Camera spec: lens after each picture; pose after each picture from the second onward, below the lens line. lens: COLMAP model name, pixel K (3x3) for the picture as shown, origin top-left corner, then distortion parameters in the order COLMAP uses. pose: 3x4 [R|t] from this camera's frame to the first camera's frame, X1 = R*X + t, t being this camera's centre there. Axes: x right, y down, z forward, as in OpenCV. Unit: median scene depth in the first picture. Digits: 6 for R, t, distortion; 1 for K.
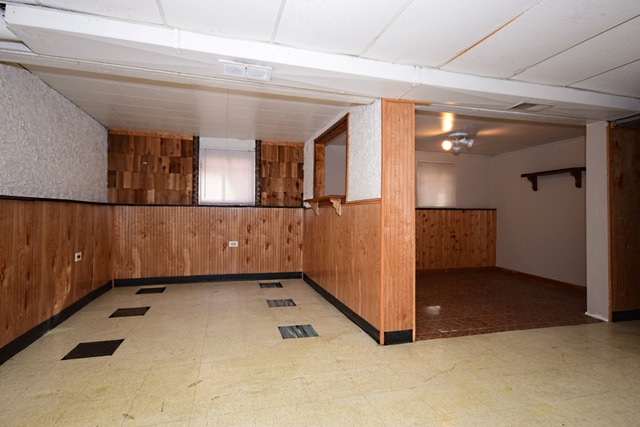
lens RADIAL K [[318.9, 0, 322.6], [0, 318.9, 211.2], [0, 0, 1]] dist [0.016819, -0.001707]
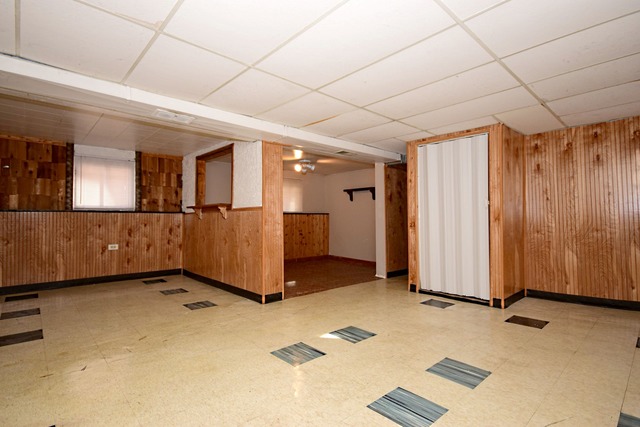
lens RADIAL K [[318.9, 0, 319.2], [0, 318.9, 212.8], [0, 0, 1]] dist [0.016819, -0.001707]
pose [[0.892400, -0.002122, 0.451241, -0.159838], [0.006381, 0.999948, -0.007917, 0.001178], [-0.451201, 0.009944, 0.892367, -0.288422]]
